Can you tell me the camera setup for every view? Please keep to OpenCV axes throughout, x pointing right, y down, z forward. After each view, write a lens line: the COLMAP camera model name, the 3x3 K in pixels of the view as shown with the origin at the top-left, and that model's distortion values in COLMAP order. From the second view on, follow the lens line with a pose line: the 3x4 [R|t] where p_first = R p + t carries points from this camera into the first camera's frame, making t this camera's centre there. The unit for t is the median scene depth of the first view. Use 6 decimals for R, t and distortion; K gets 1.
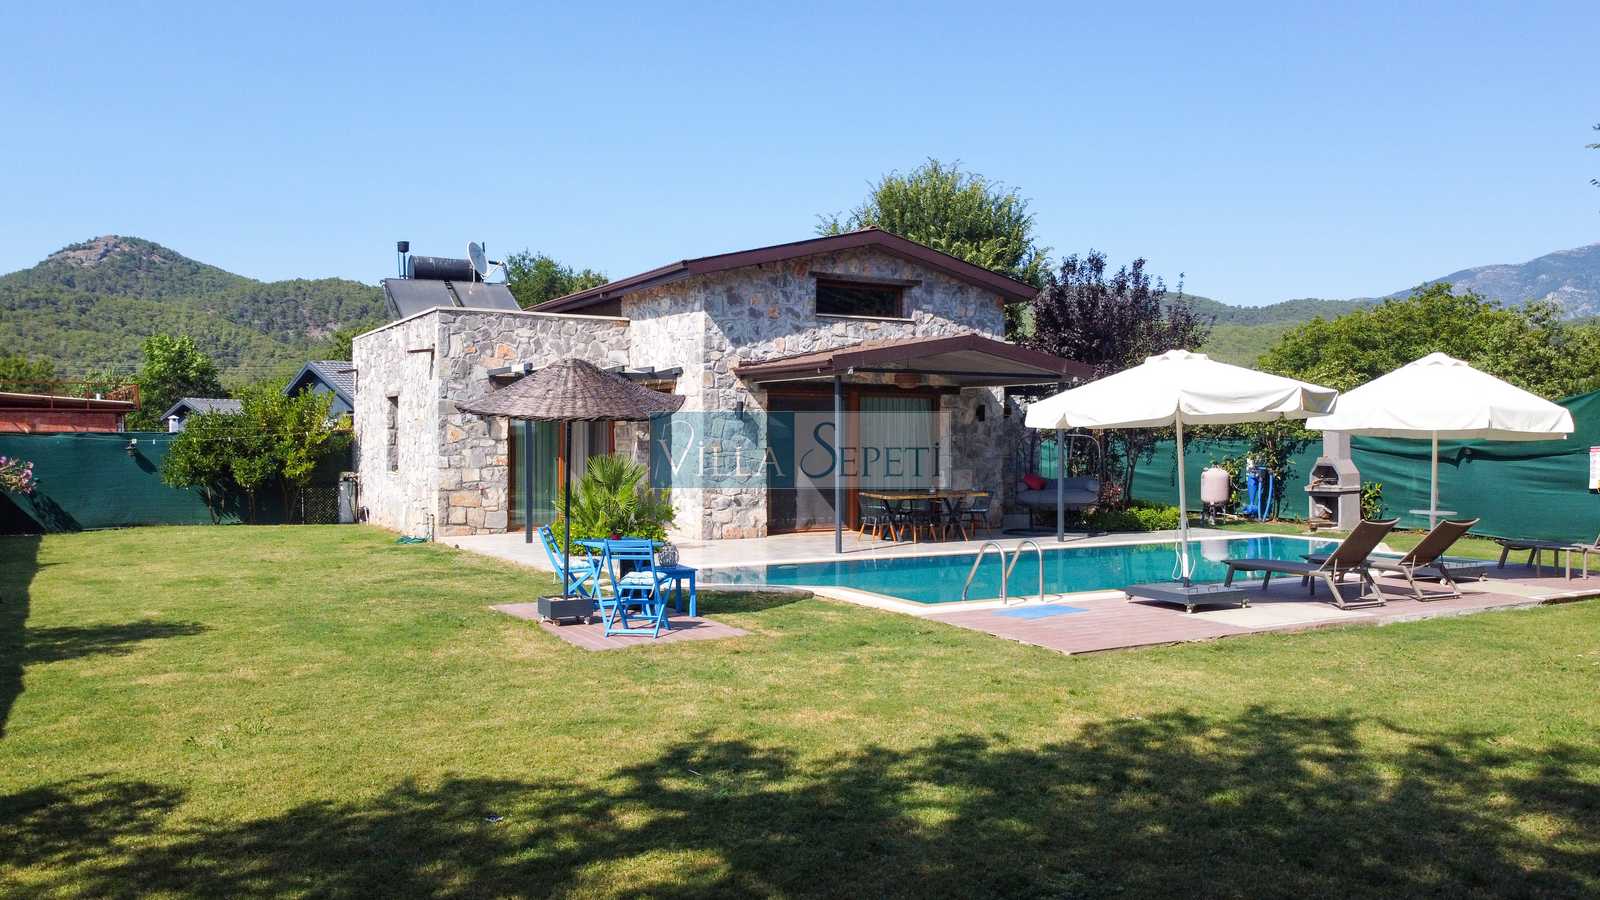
lens RADIAL K [[1215.2, 0, 794.5], [0, 1215.2, 443.8], [0, 0, 1]] dist [0.002062, -0.002246]
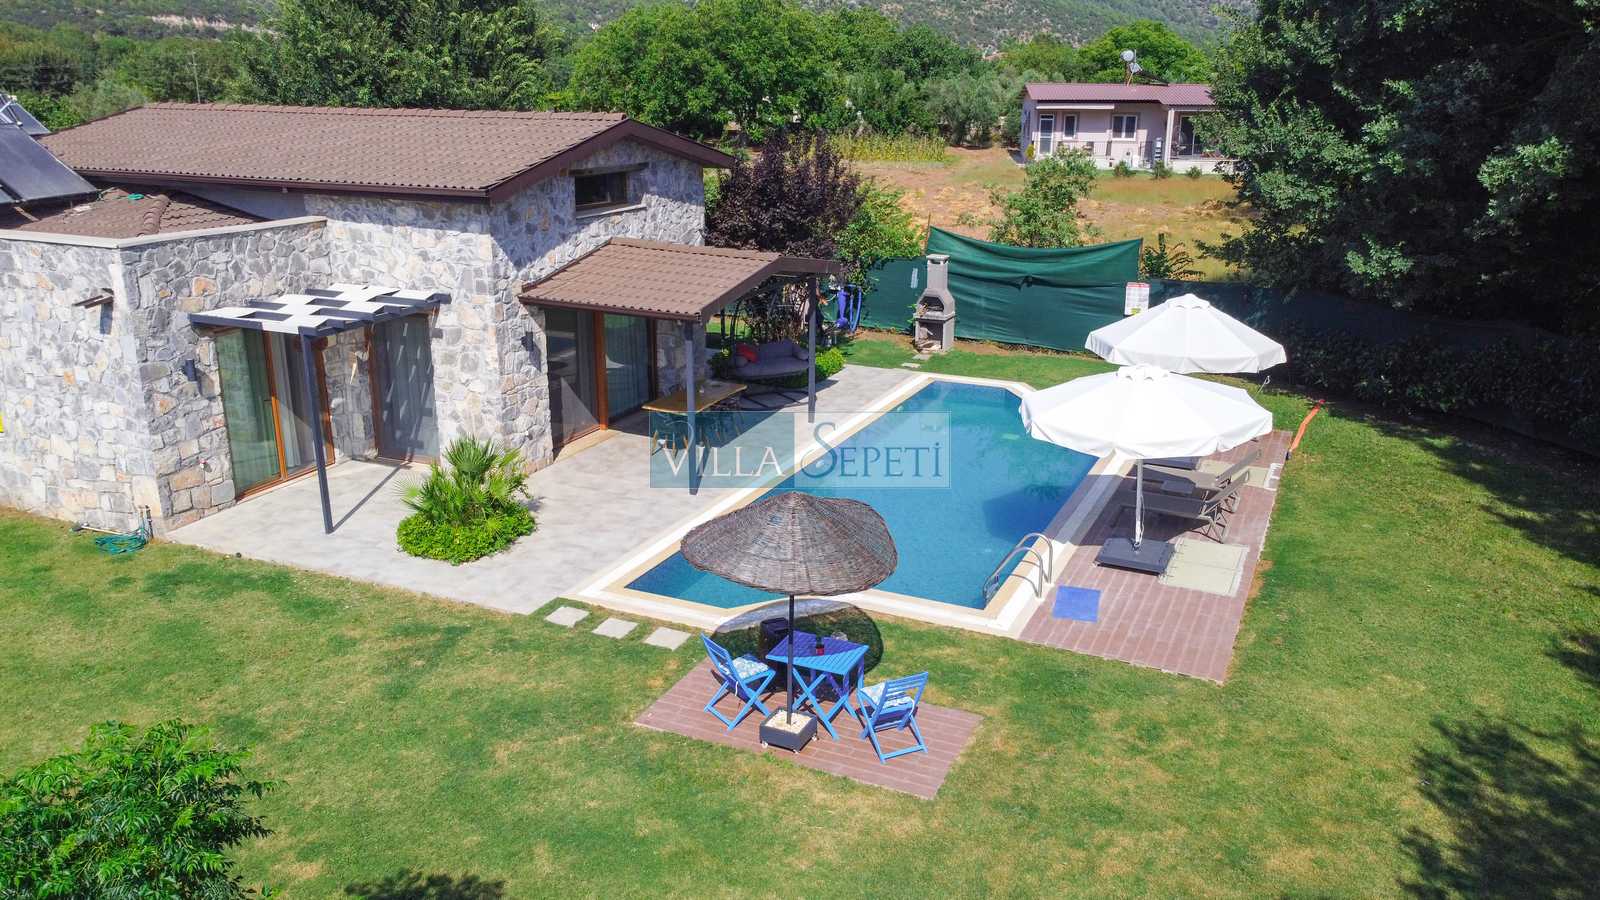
lens RADIAL K [[1215.2, 0, 792.6], [0, 1215.2, 446.5], [0, 0, 1]] dist [0.002062, -0.002246]
pose [[0.813505, -0.170992, 0.555852, -0.396394], [-0.000440, 0.955617, 0.294612, -0.215841], [-0.581557, -0.239913, 0.777324, 0.153922]]
